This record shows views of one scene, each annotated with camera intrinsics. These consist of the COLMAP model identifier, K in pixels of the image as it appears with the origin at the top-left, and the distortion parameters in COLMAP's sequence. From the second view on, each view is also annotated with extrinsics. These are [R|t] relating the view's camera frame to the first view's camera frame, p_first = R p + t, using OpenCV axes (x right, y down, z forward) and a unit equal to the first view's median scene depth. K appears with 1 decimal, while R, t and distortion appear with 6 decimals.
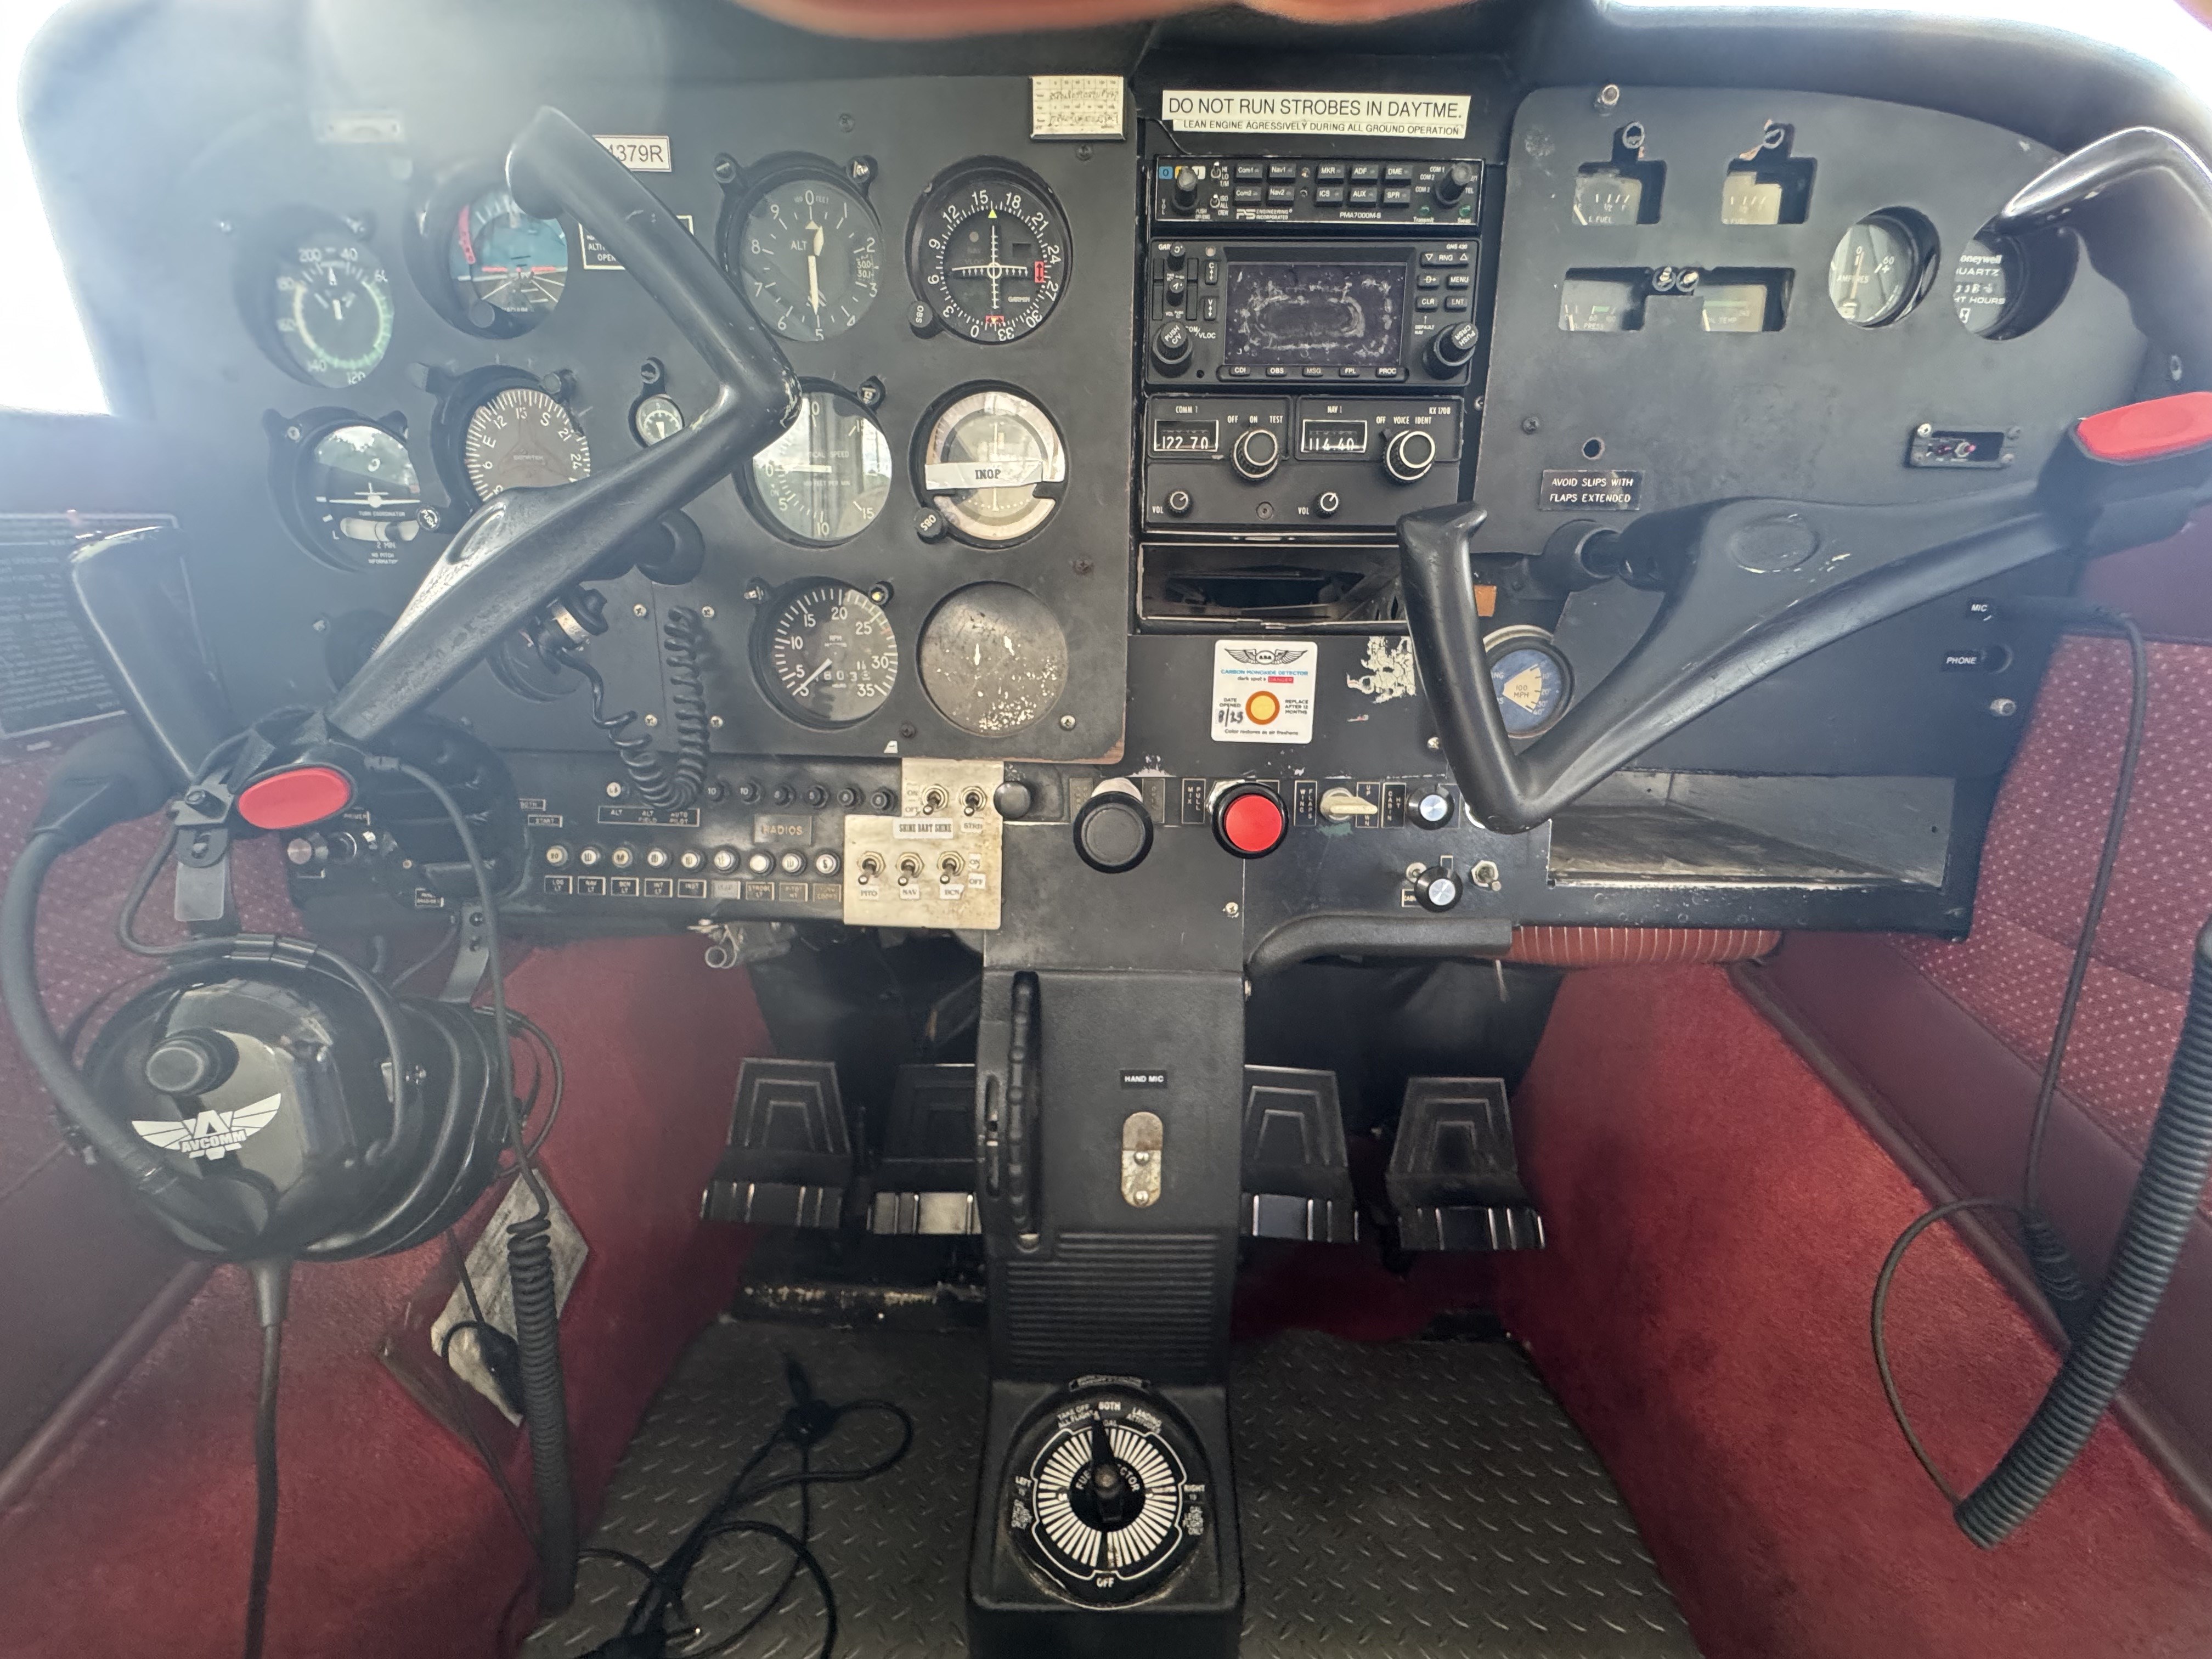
lens RADIAL K [[941.0, 0, 1099.5], [0, 941.0, 815.3], [0, 0, 1]] dist [-0.003416, -0.000135]
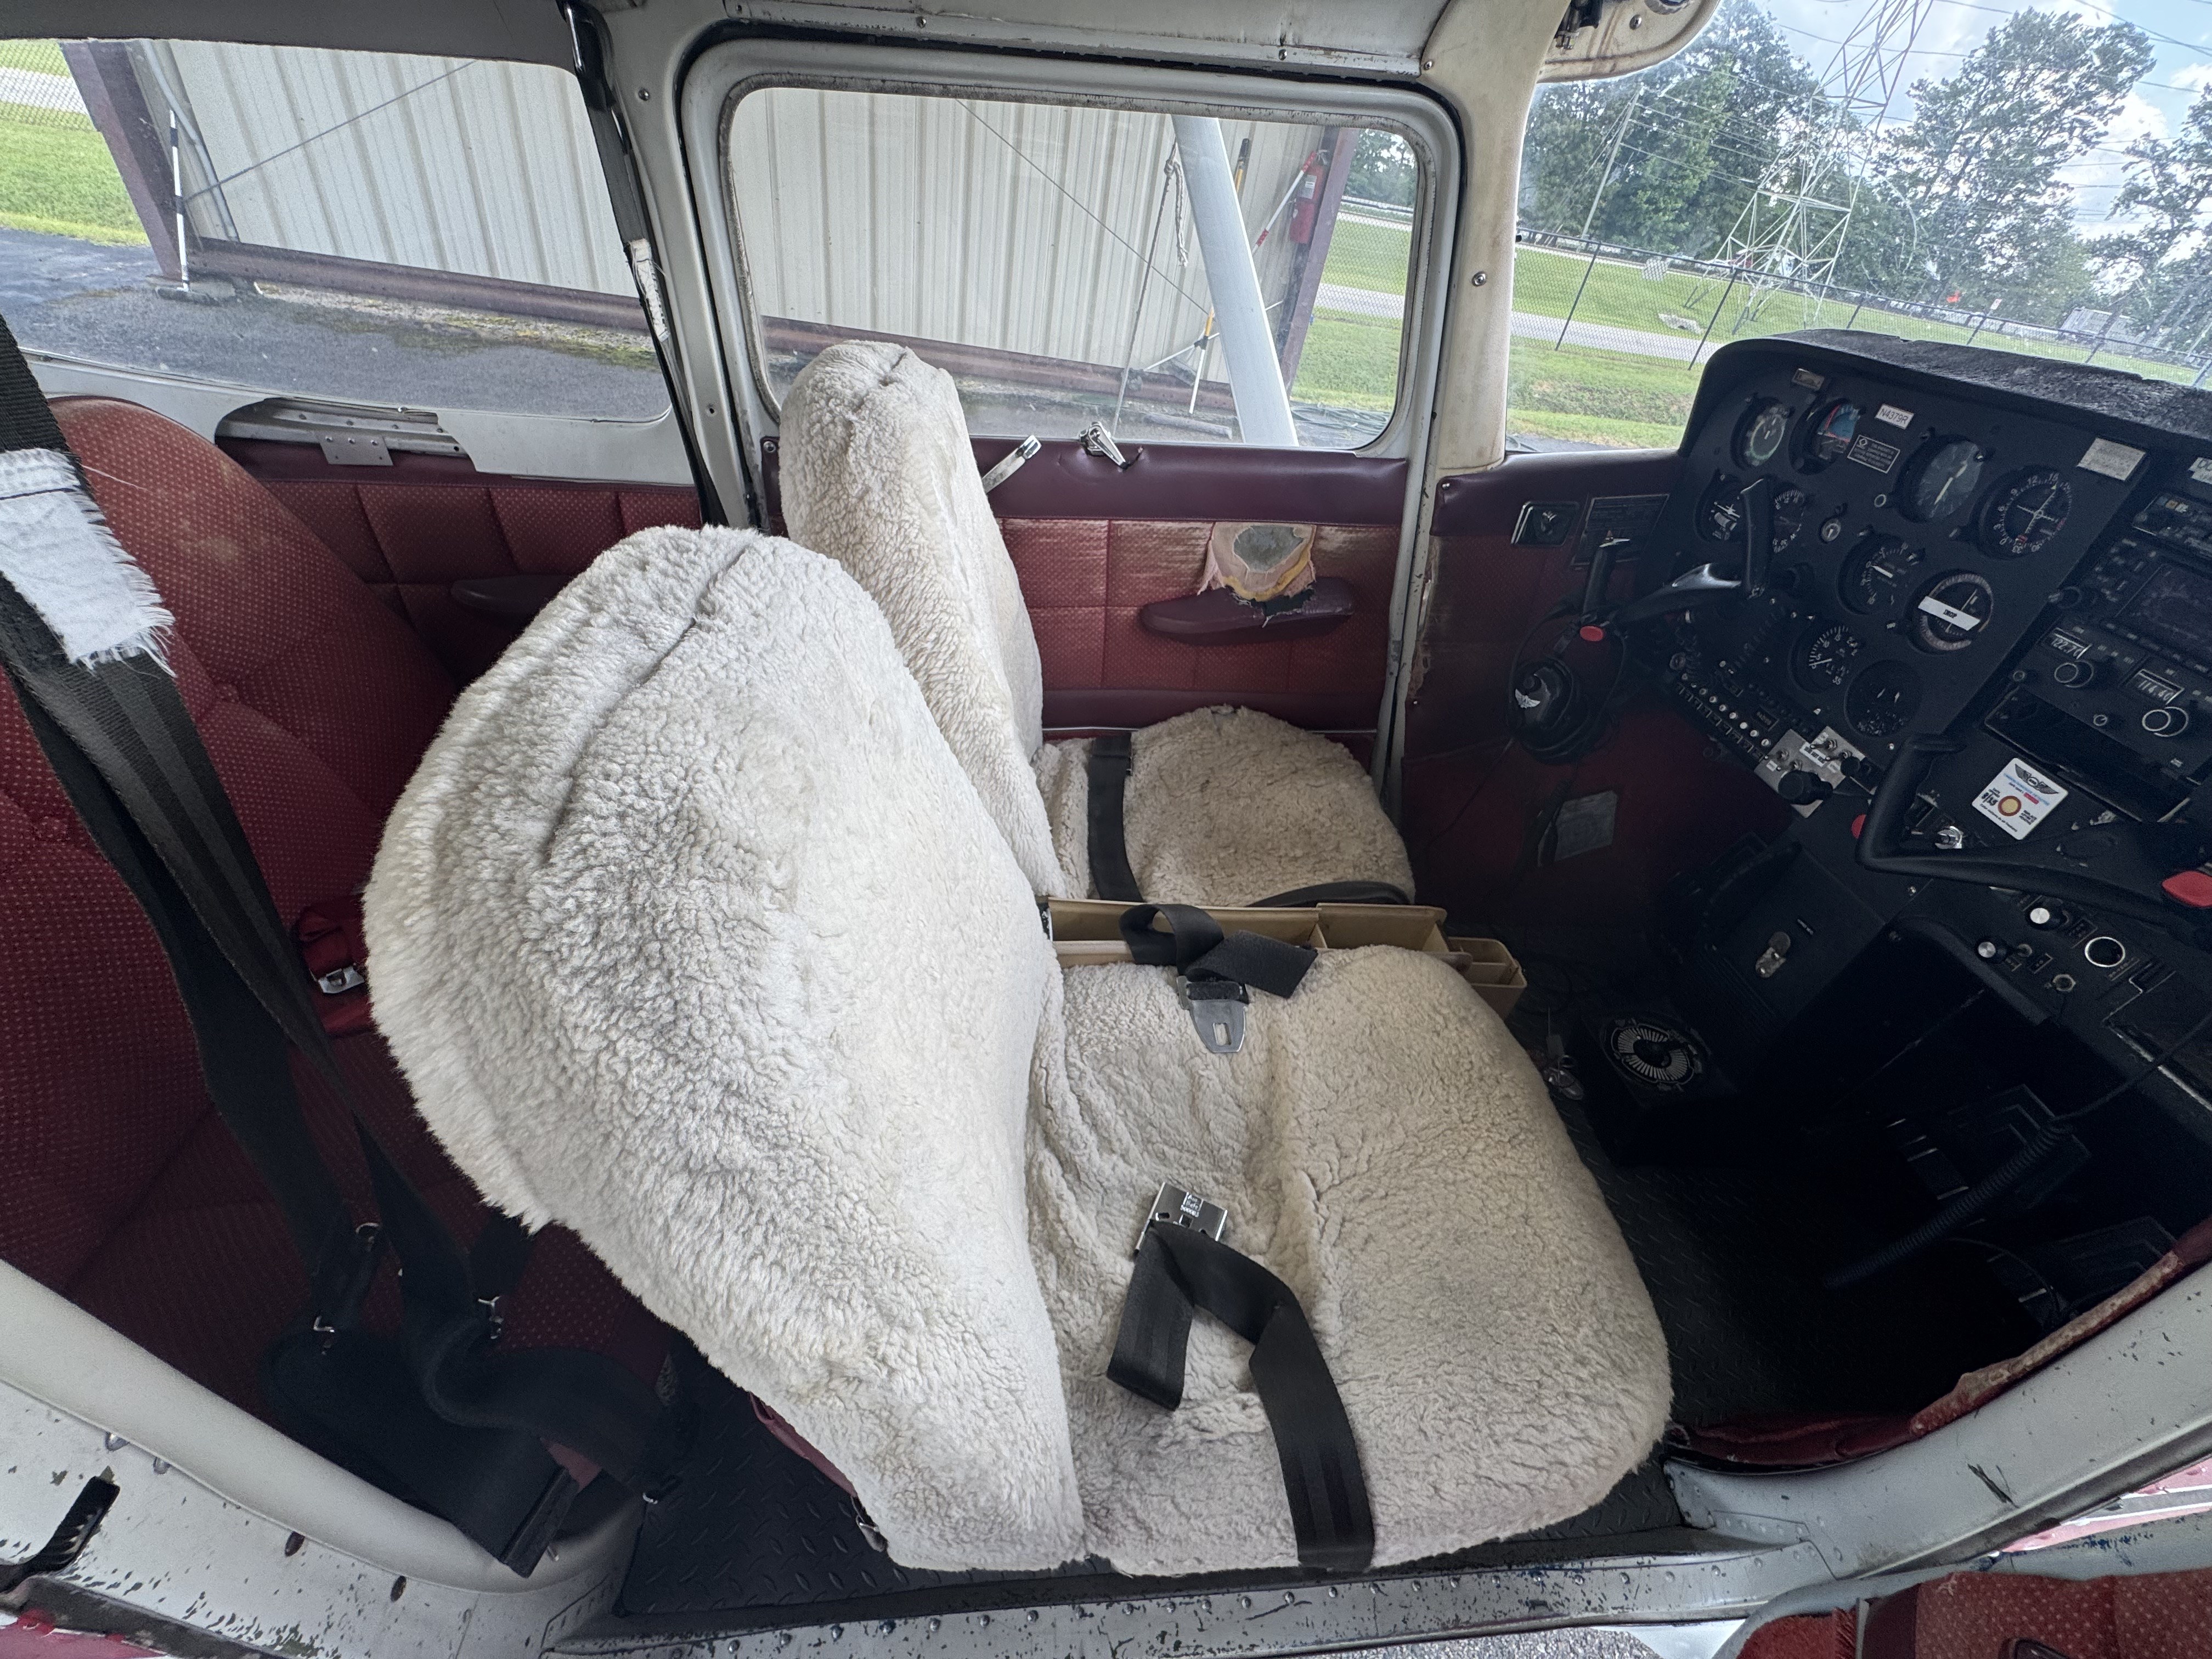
lens RADIAL K [[885.6, 0, 1097.2], [0, 885.6, 822.9], [0, 0, 1]] dist [-0.004170, 0.000890]
pose [[0.120154, 0.600933, -0.790217, 1.227324], [-0.319383, 0.777065, 0.542369, -0.420790], [0.939978, 0.187214, 0.285295, -0.952196]]
